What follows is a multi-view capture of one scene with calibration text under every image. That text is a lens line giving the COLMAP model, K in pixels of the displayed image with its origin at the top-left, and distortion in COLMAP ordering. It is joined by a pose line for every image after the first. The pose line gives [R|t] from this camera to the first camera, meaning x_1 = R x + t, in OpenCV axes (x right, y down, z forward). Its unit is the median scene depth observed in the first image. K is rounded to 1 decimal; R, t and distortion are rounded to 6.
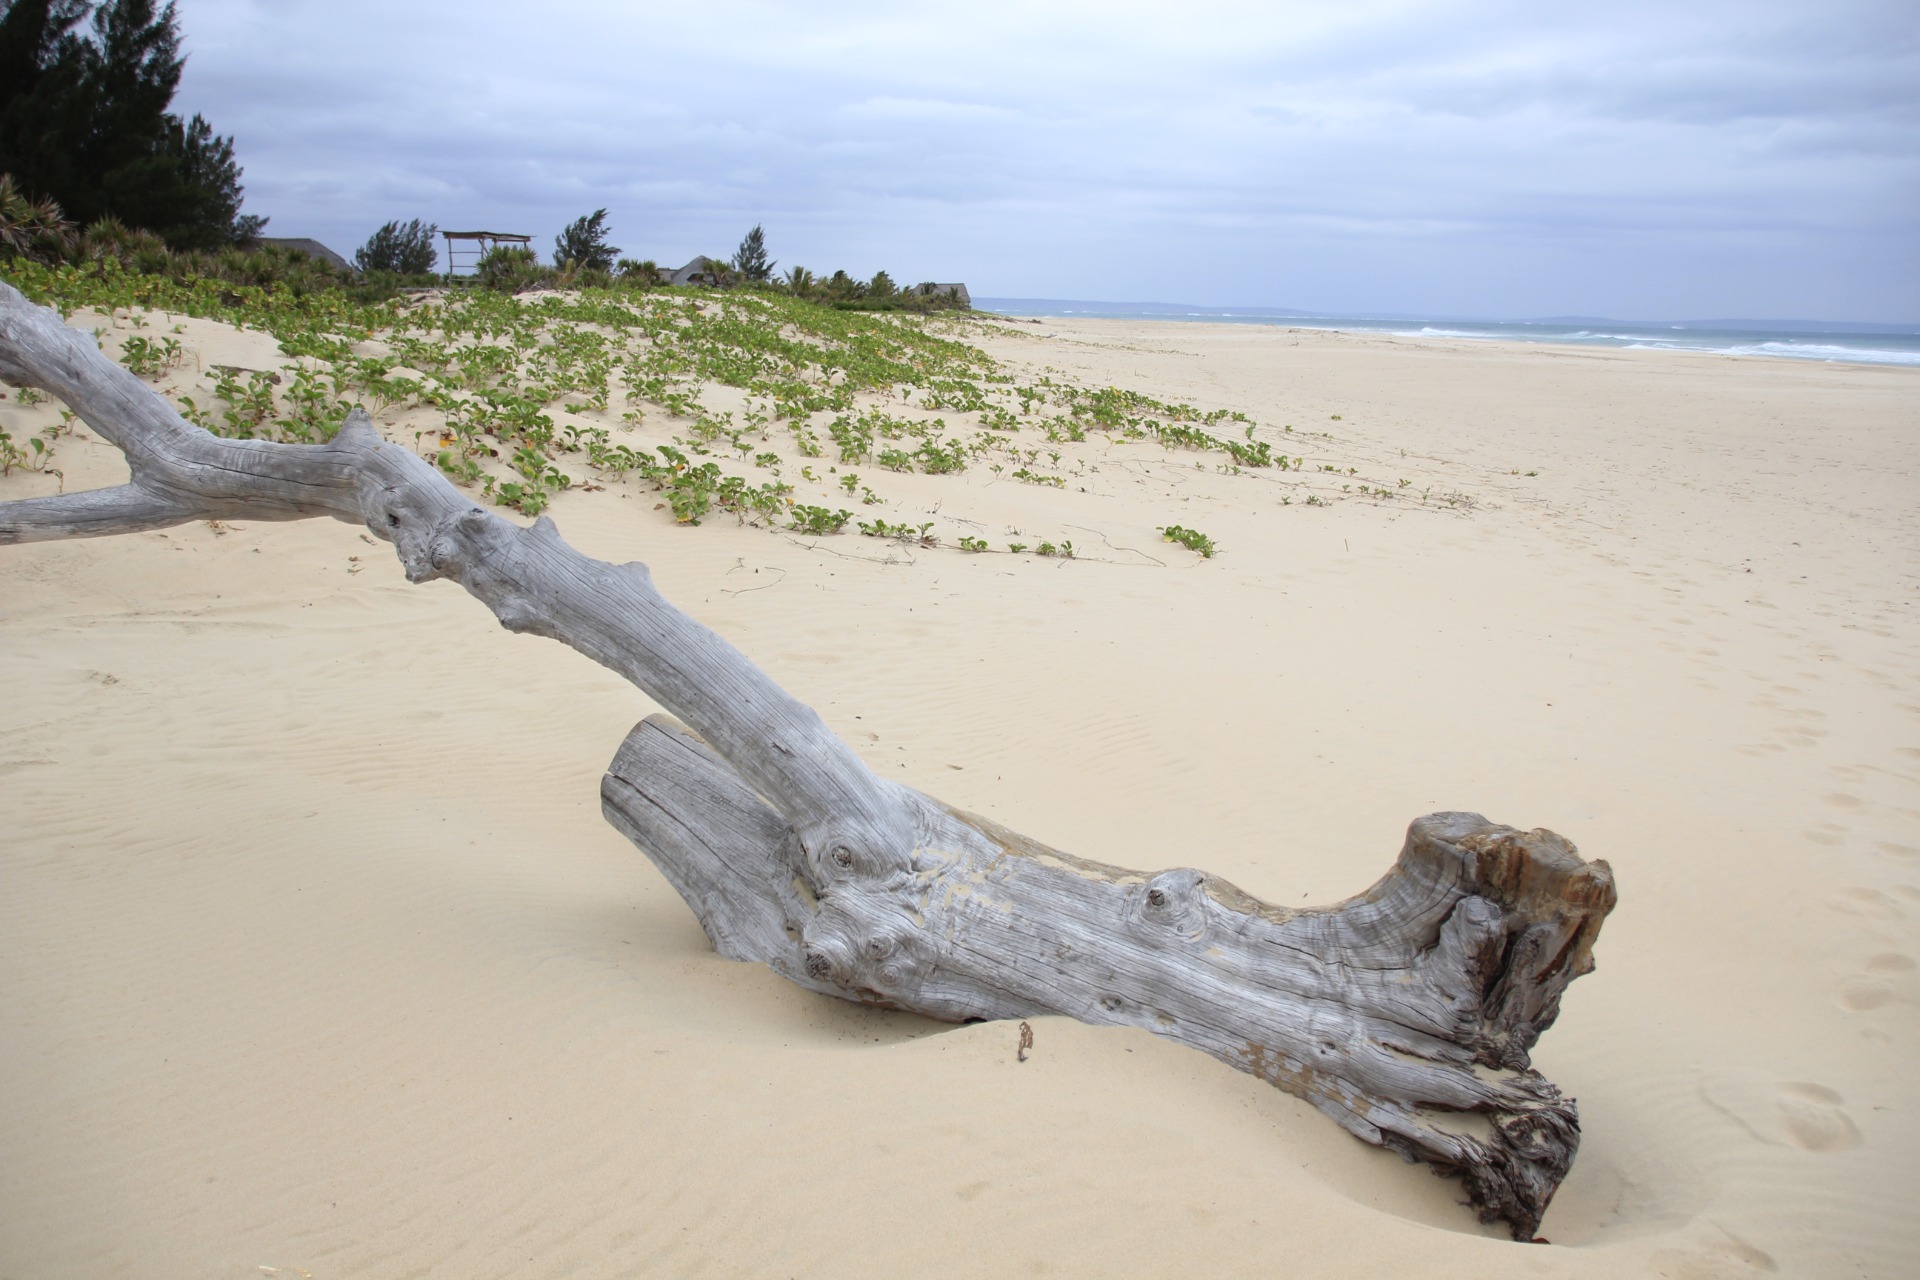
lens RADIAL K [[1656.6, 0, 950.3], [0, 1656.6, 641.7], [0, 0, 1]] dist [-0.122022, 0.126555]
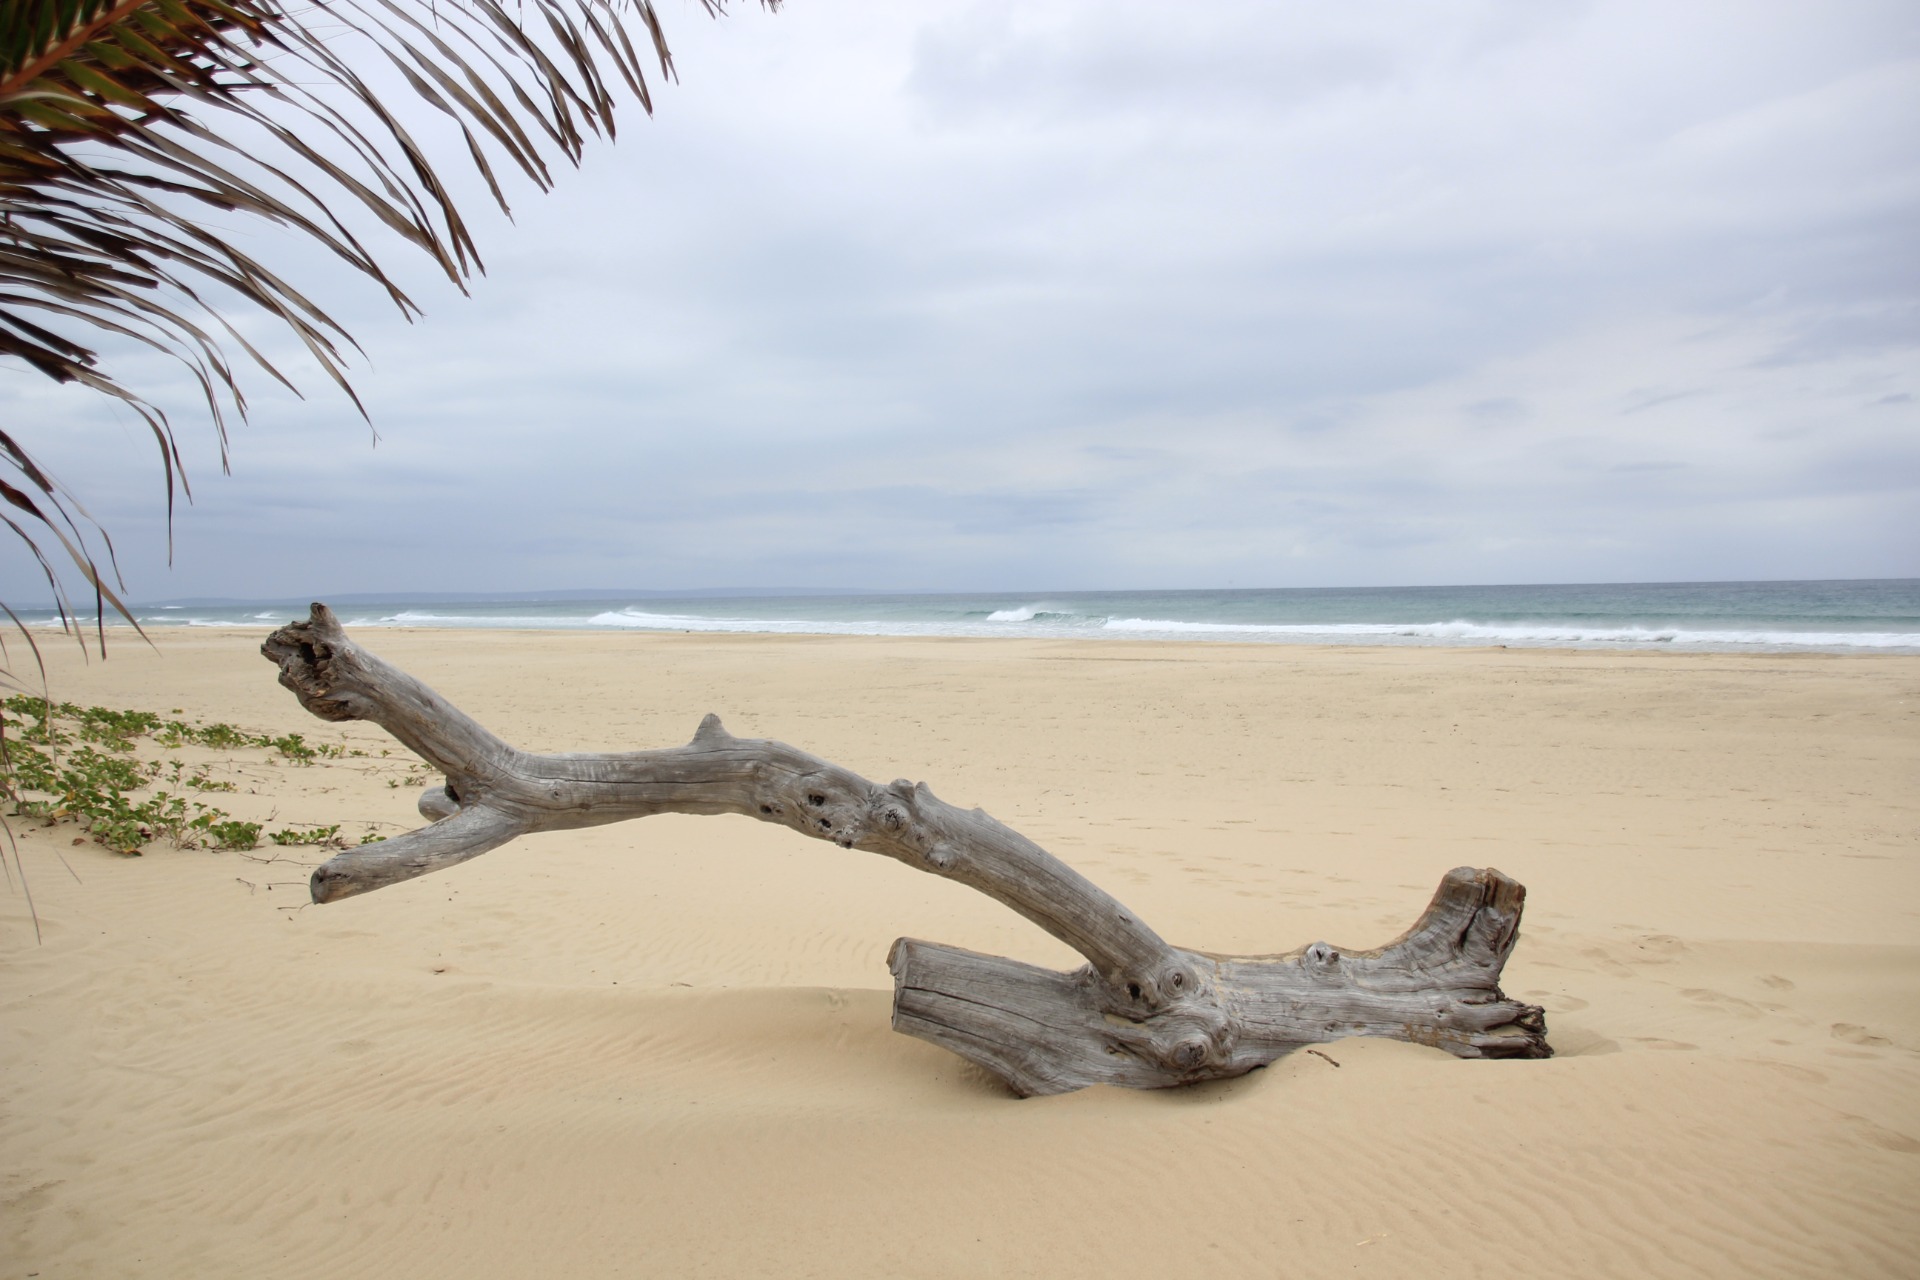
lens RADIAL K [[1656.6, 0, 950.3], [0, 1656.6, 641.7], [0, 0, 1]] dist [-0.122022, 0.126555]
pose [[0.683770, -0.048985, 0.728051, -1.296706], [0.170556, 0.980836, -0.094190, -0.064459], [-0.709485, 0.188578, 0.679021, 0.096937]]
